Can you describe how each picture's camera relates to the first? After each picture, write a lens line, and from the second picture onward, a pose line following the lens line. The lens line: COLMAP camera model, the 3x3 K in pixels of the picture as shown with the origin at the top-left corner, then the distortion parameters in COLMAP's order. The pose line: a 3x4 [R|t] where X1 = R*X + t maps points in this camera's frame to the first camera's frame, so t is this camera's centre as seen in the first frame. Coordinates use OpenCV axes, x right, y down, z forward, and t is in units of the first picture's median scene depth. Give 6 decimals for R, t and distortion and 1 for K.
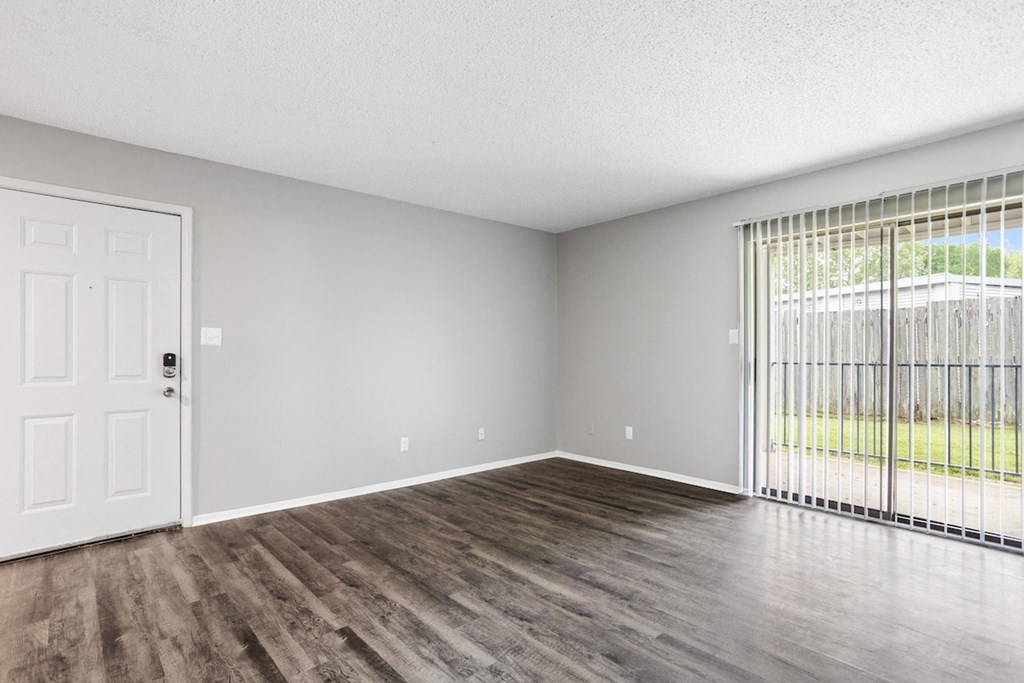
lens RADIAL K [[509.2, 0, 511.0], [0, 509.2, 345.1], [0, 0, 1]] dist [-0.024142, -0.000301]
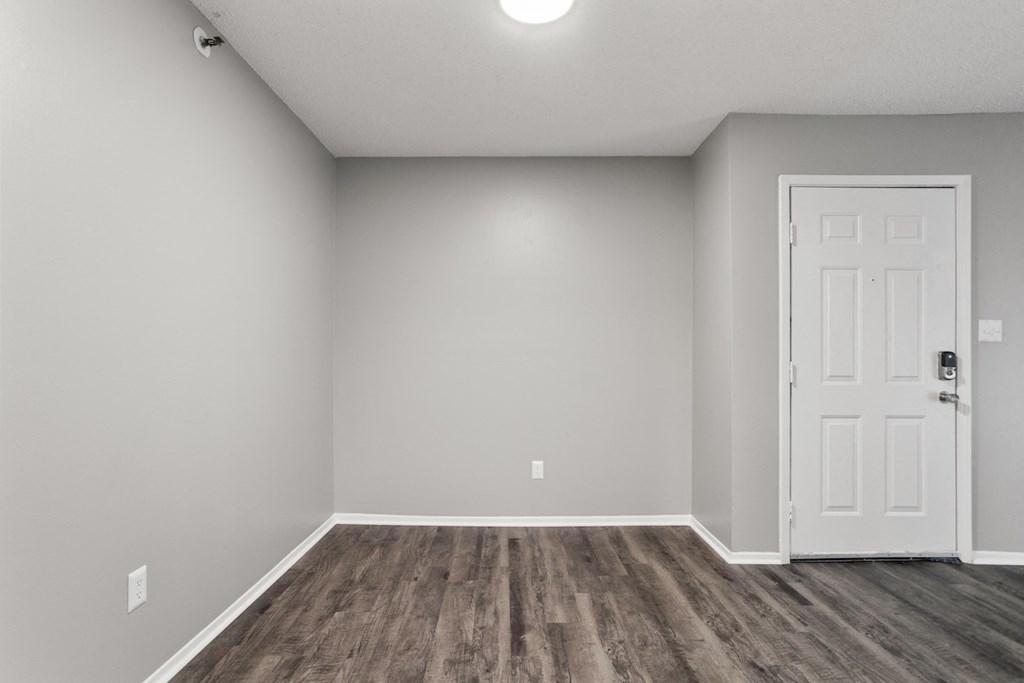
lens RADIAL K [[527.3, 0, 514.8], [0, 527.3, 344.2], [0, 0, 1]] dist [0.034420, 0.001268]
pose [[0.745392, -0.016214, -0.666429, -0.619857], [0.009898, 0.999863, -0.013256, 0.009106], [0.666553, 0.003285, 0.745450, -0.163278]]
